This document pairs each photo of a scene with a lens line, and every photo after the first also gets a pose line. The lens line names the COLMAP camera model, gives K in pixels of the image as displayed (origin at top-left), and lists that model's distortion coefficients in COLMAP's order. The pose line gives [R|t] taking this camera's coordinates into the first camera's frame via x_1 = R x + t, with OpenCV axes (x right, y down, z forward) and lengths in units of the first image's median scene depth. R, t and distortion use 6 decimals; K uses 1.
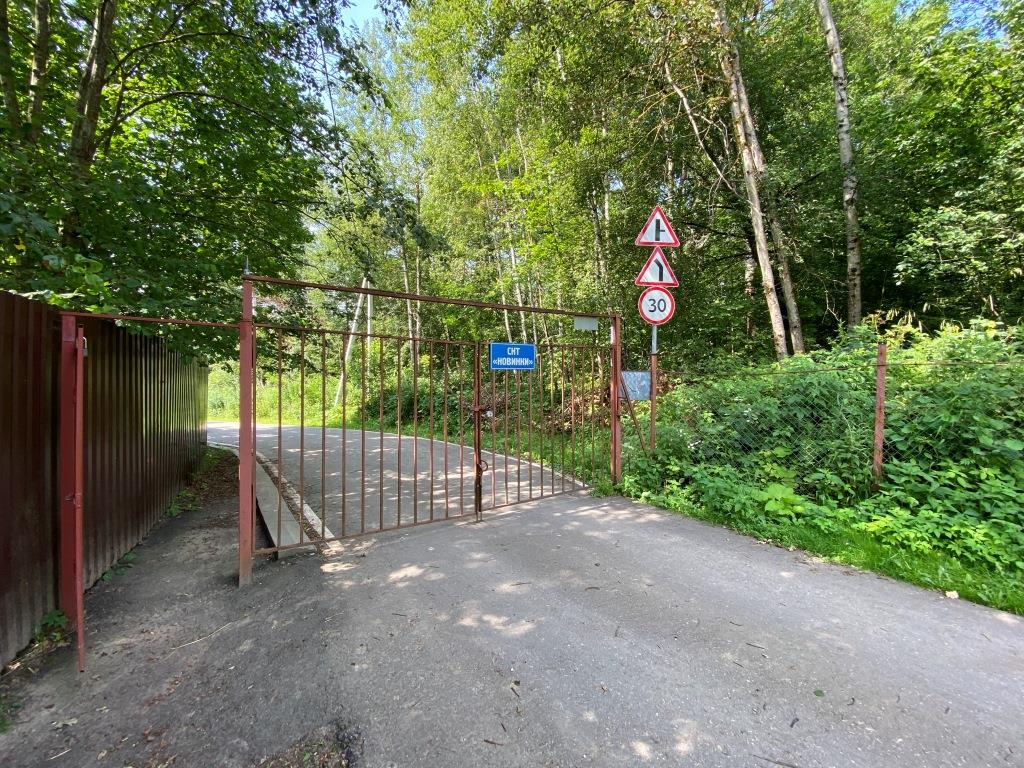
lens RADIAL K [[414.9, 0, 512.3], [0, 414.9, 379.8], [0, 0, 1]] dist [0.034069, -0.000036]
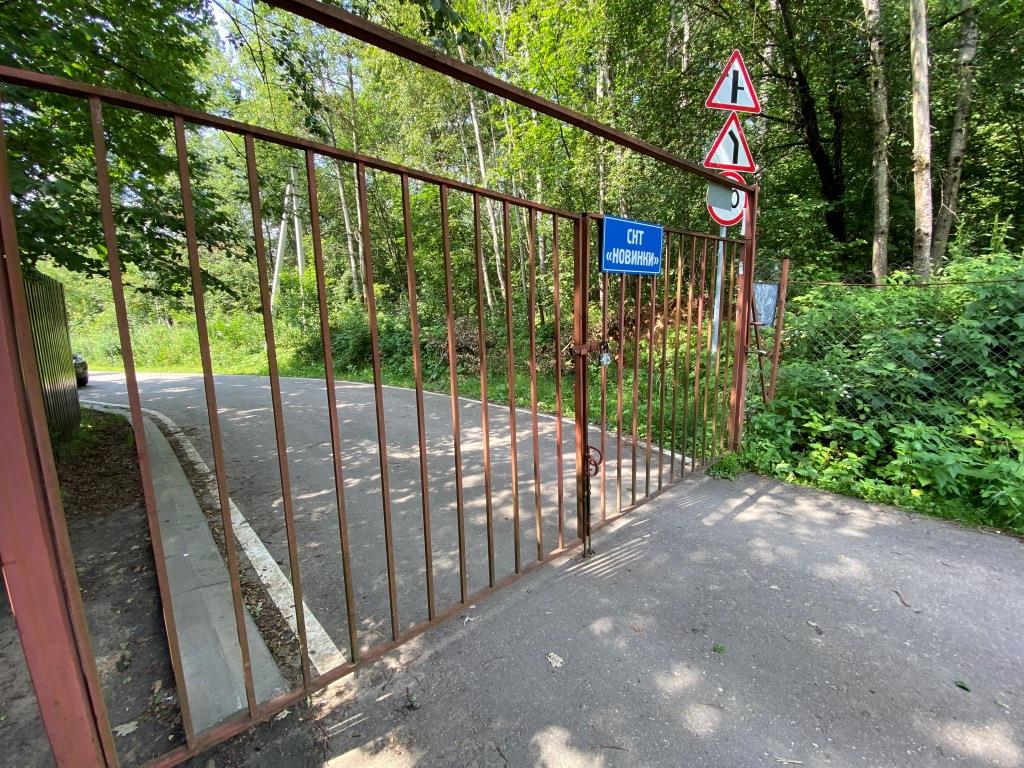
lens RADIAL K [[411.1, 0, 505.9], [0, 411.1, 378.7], [0, 0, 1]] dist [0.013245, -0.013995]
pose [[0.990637, -0.038783, 0.130896, -0.145399], [0.018702, 0.988313, 0.151284, 0.016176], [-0.135234, -0.147420, 0.979785, 0.301840]]
